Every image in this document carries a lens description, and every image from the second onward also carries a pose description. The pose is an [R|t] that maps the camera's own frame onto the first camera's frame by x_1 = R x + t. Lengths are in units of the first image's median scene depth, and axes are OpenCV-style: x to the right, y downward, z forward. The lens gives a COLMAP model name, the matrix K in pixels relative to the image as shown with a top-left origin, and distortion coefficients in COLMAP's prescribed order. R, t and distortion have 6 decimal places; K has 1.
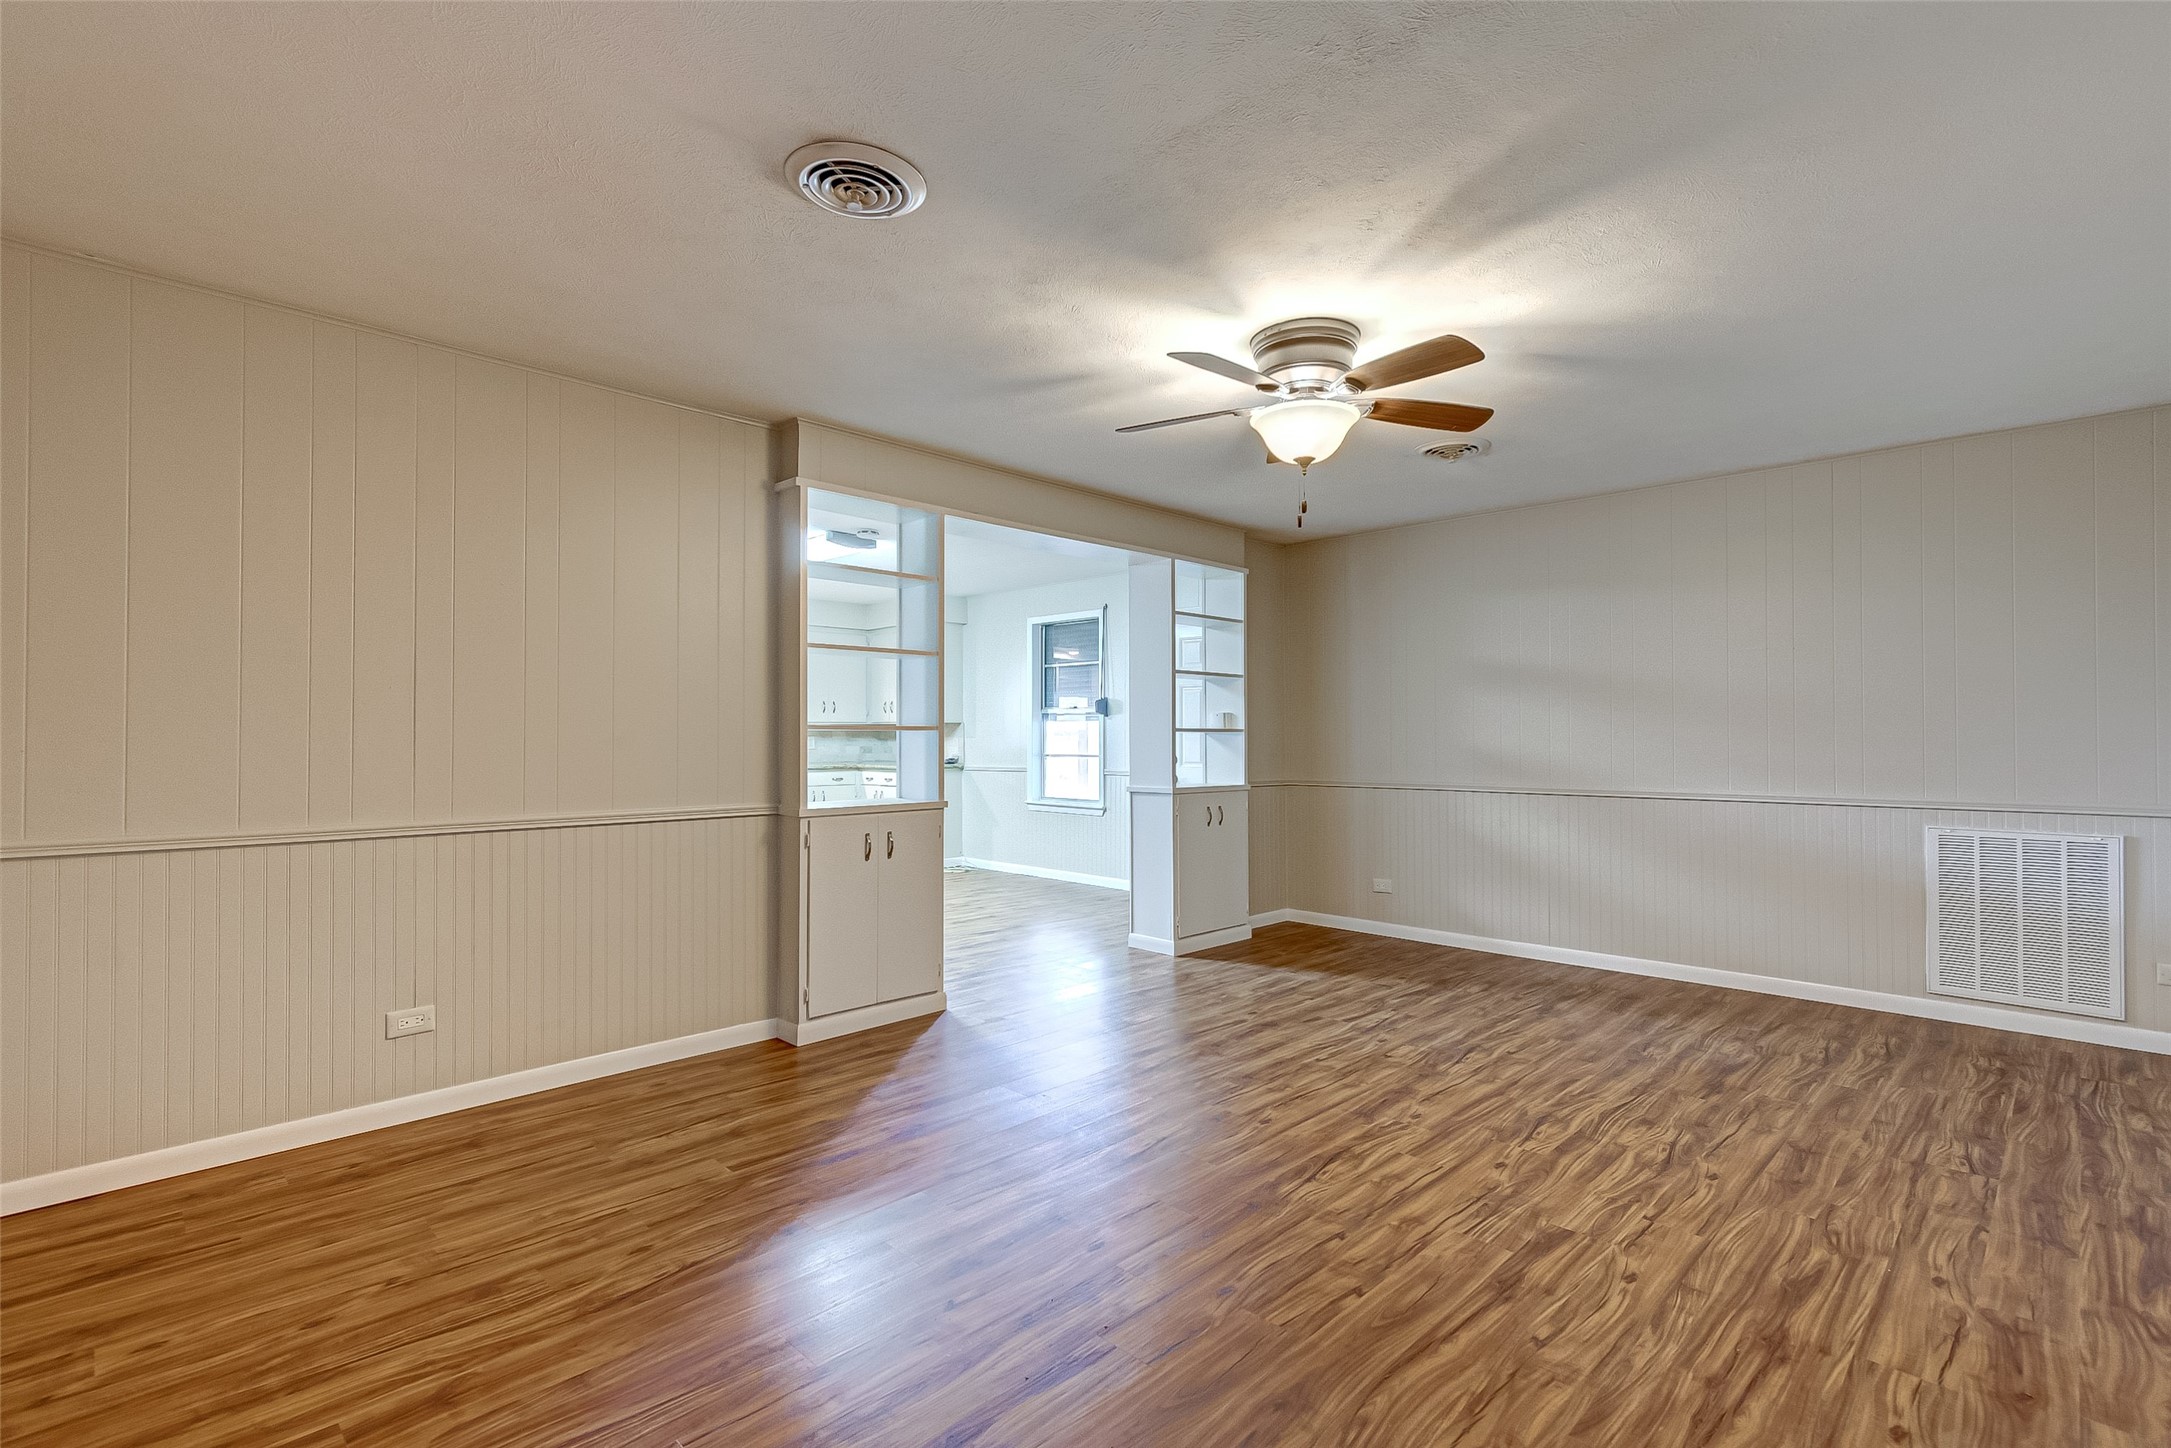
lens RADIAL K [[1018.7, 0, 1132.4], [0, 1018.7, 729.8], [0, 0, 1]] dist [0.003576, 0.000575]
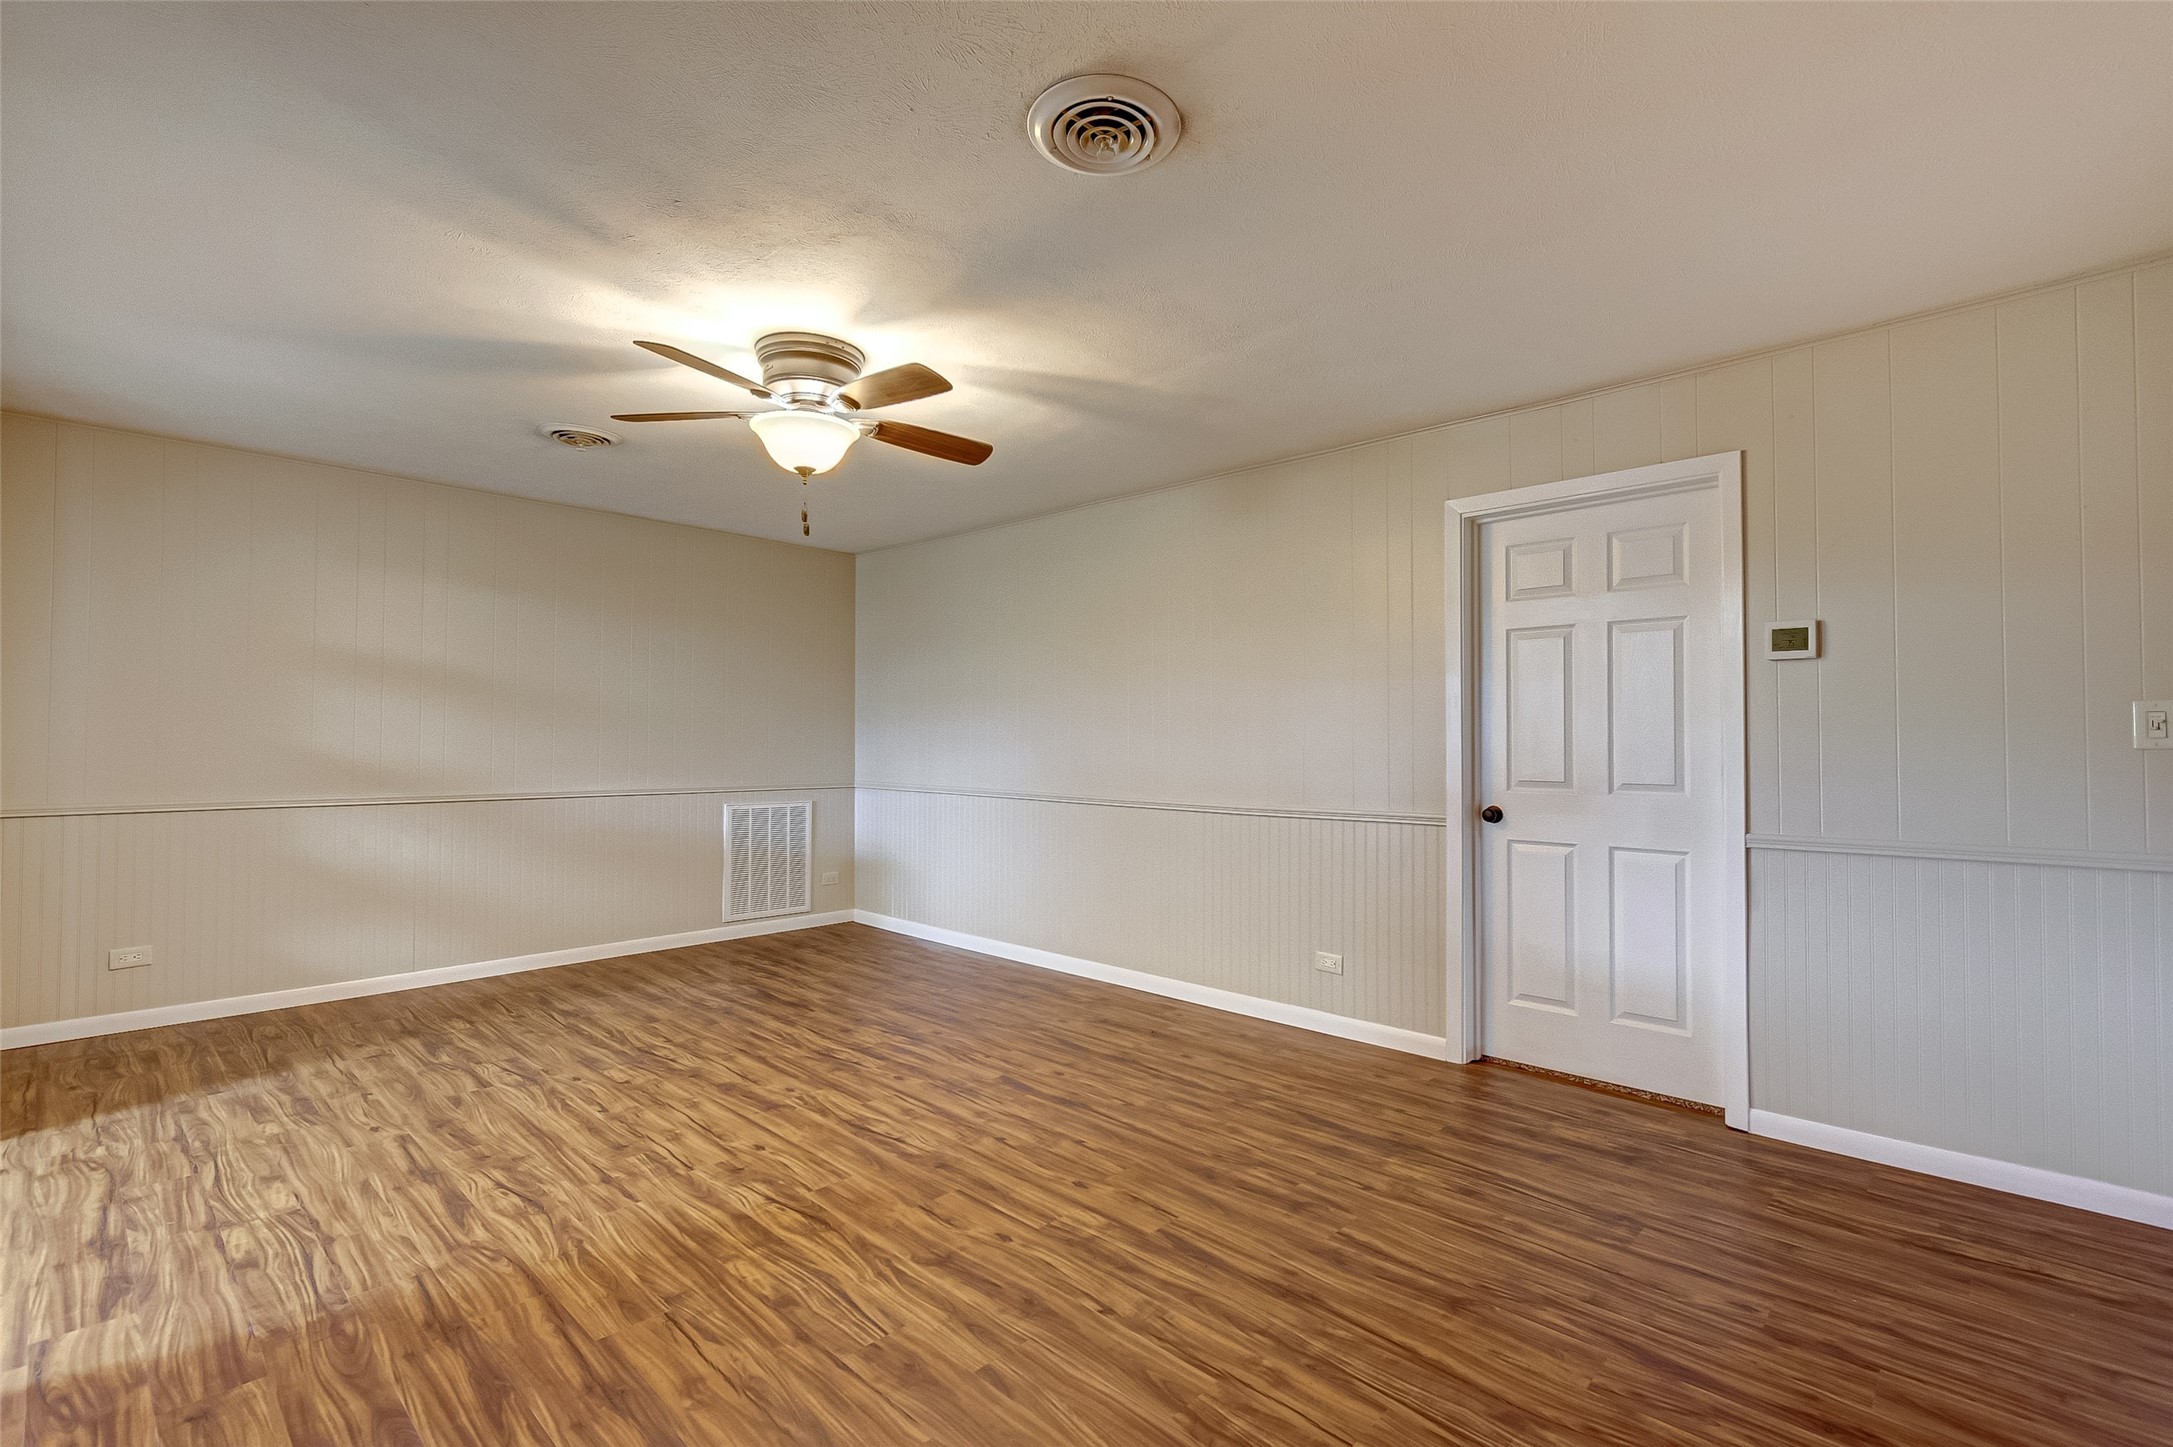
lens RADIAL K [[949.8, 0, 1110.7], [0, 949.8, 733.7], [0, 0, 1]] dist [0.001388, 0.000049]
pose [[-0.020500, 0.009699, 0.999743, -0.758677], [-0.014373, 0.999847, -0.009995, 0.003966], [-0.999687, -0.014574, -0.020357, 0.694166]]
